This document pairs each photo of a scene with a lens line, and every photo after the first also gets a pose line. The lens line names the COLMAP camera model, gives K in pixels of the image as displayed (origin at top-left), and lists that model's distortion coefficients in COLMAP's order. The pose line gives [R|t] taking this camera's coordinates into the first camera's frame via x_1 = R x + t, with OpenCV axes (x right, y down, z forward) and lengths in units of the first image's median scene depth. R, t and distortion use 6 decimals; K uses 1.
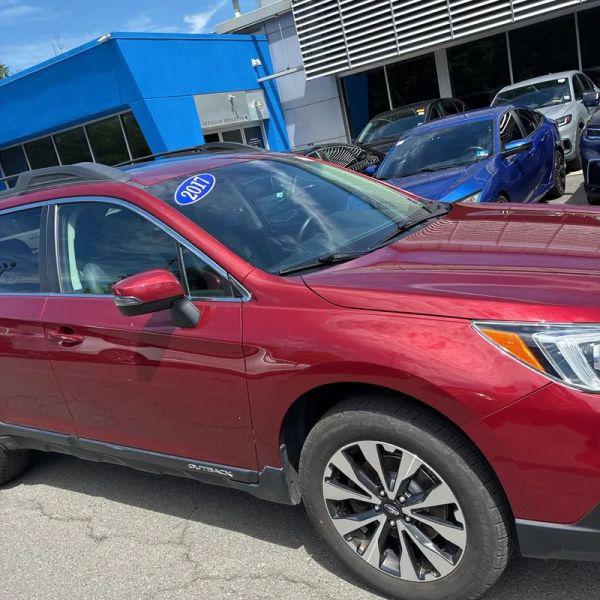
lens RADIAL K [[610.1, 0, 300.0], [0, 610.1, 300.0], [0, 0, 1]] dist [0.021581, 0.012395]
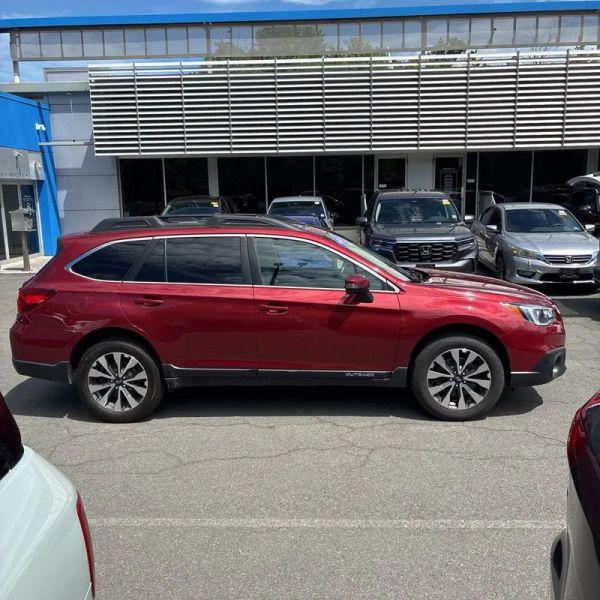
lens RADIAL K [[610.1, 0, 300.0], [0, 610.1, 300.0], [0, 0, 1]] dist [0.021581, 0.012395]
pose [[0.851387, 0.102989, 0.514328, -0.219413], [-0.029864, 0.988462, -0.148495, 0.053272], [-0.523687, 0.111067, 0.844639, -0.101761]]
